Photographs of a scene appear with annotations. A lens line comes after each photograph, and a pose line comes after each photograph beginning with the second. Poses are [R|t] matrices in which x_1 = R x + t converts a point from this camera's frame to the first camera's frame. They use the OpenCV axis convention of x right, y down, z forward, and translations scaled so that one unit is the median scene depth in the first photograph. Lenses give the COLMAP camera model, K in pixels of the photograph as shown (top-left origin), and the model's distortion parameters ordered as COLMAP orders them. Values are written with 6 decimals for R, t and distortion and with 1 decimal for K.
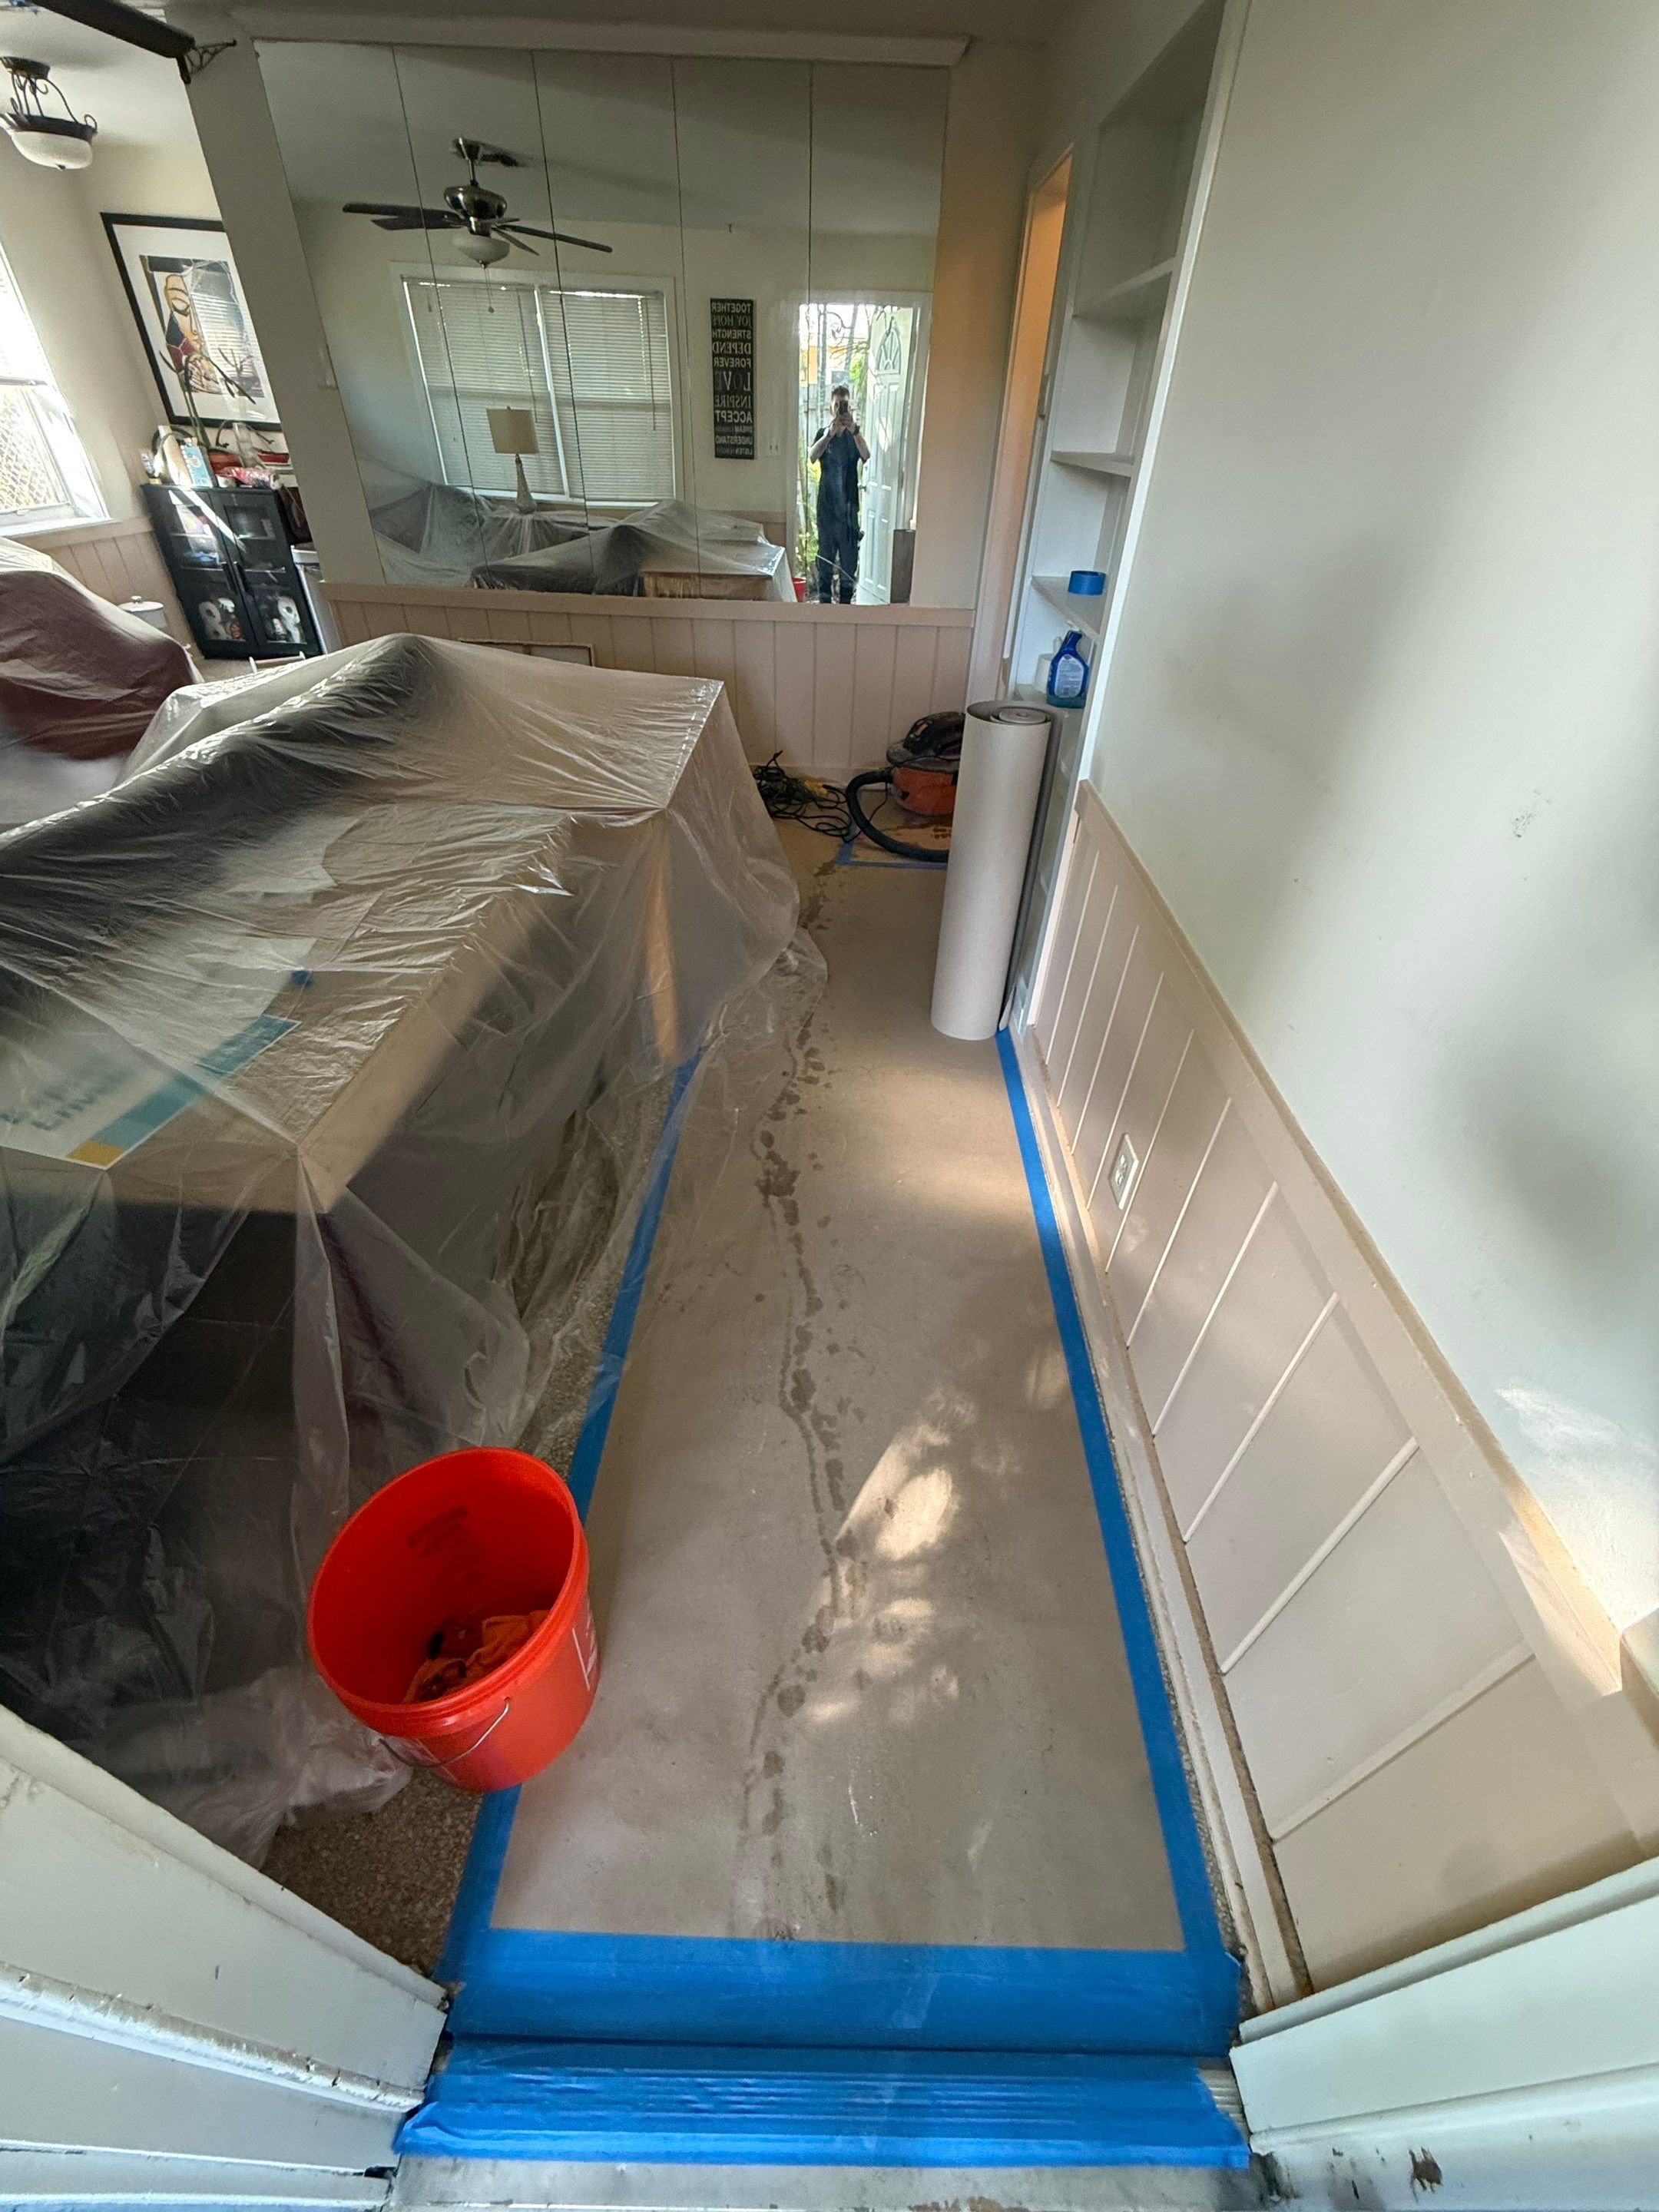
lens RADIAL K [[874.3, 0, 827.2], [0, 874.3, 1107.1], [0, 0, 1]] dist [-0.001850, 0.000727]
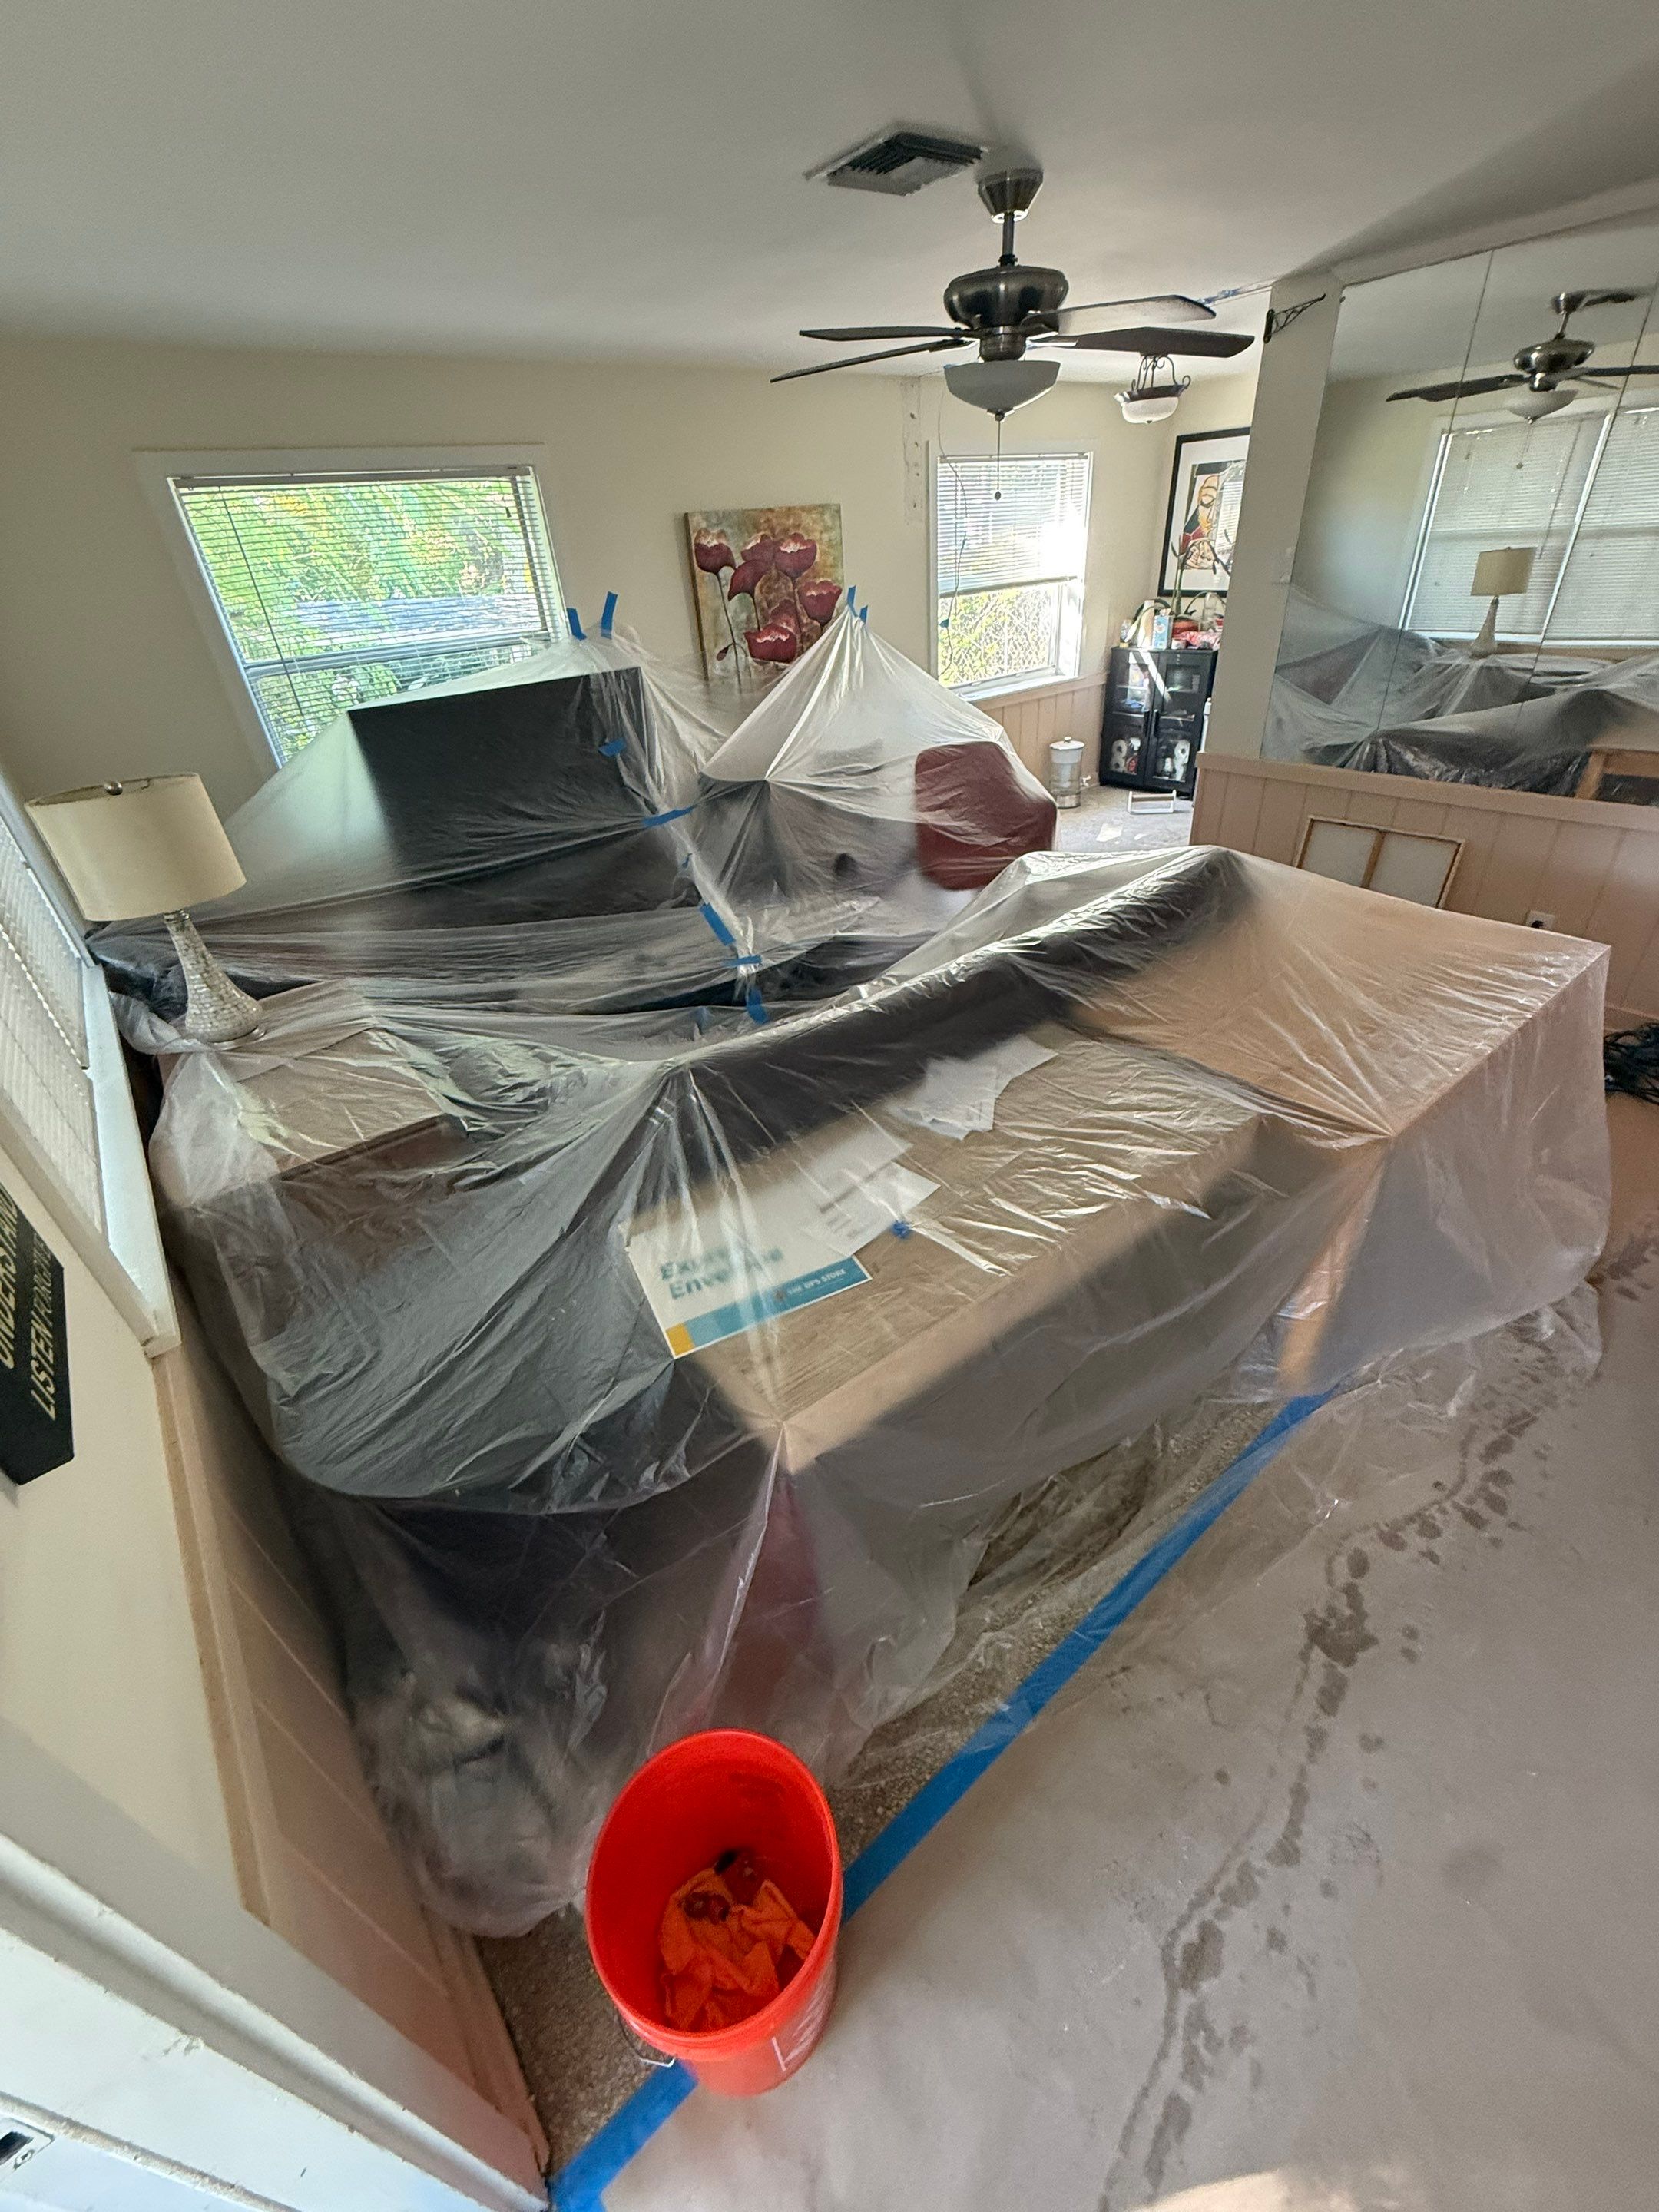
lens RADIAL K [[874.3, 0, 835.1], [0, 874.3, 1104.6], [0, 0, 1]] dist [-0.001850, 0.000727]
pose [[0.637045, 0.343242, -0.690187, 0.020286], [-0.402430, 0.911771, 0.081995, -0.151148], [0.657437, 0.225518, 0.718970, 0.055357]]
